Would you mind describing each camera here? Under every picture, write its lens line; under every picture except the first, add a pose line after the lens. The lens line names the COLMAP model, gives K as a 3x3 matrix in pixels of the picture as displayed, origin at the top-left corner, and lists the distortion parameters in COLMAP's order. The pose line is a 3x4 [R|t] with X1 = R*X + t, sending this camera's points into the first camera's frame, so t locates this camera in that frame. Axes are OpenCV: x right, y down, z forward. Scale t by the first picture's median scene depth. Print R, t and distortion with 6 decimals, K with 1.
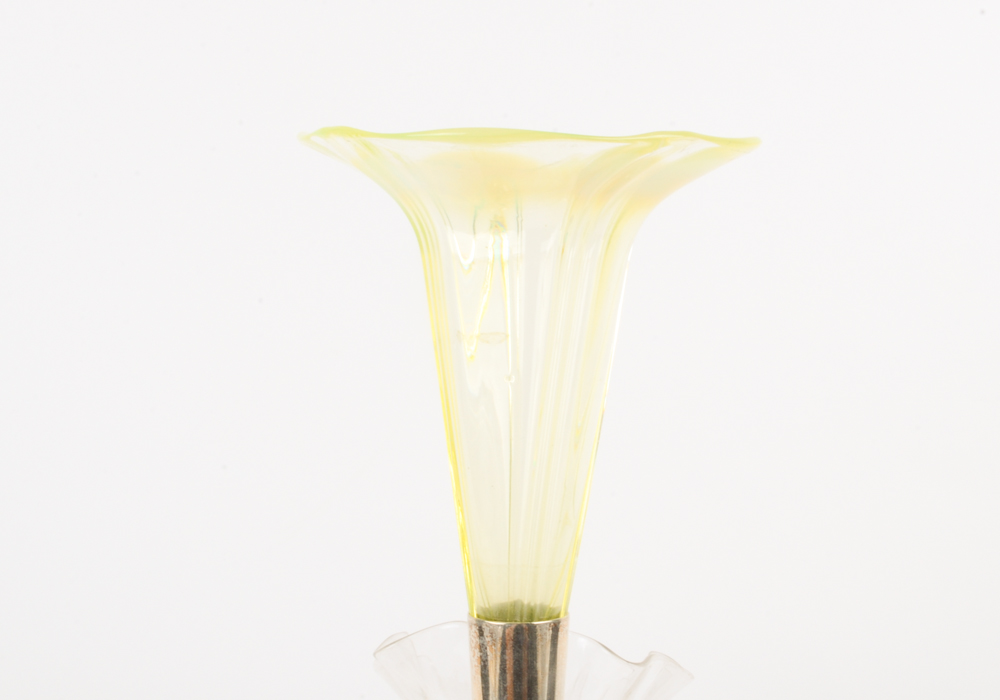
lens RADIAL K [[2075.5, 0, 498.4], [0, 2075.5, 352.0], [0, 0, 1]] dist [-0.006158, 0.000000]
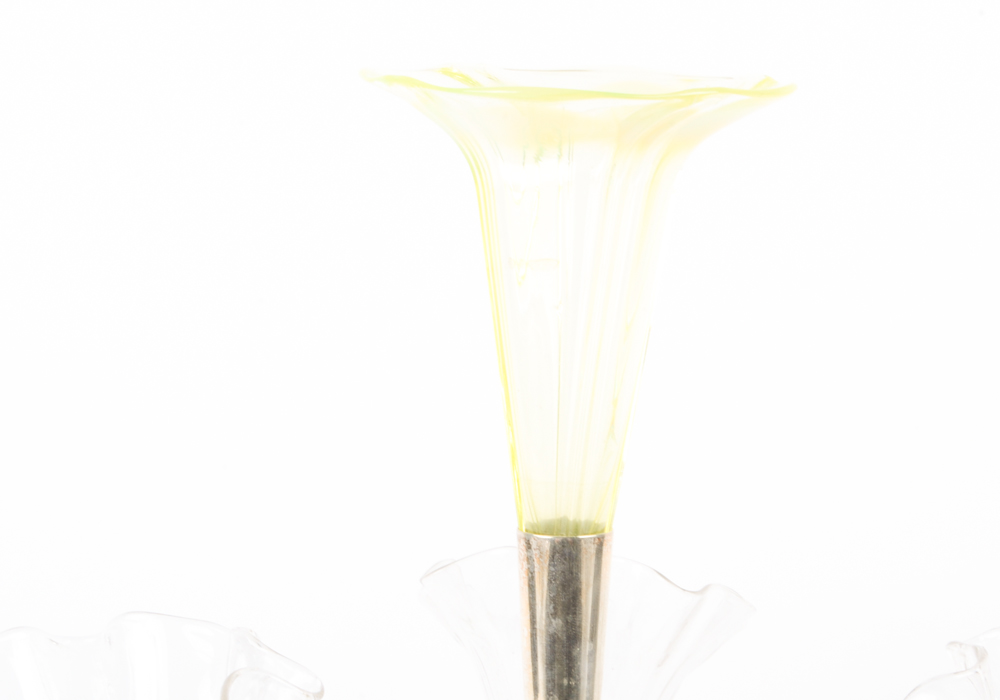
lens RADIAL K [[3255.4, 0, 500.7], [0, 3255.4, 350.1], [0, 0, 1]] dist [0.068524, 0.000000]
pose [[0.999655, 0.010294, -0.024149, 0.016273], [-0.009090, 0.998736, 0.049438, -0.046064], [0.024627, -0.049202, 0.998485, -0.650680]]
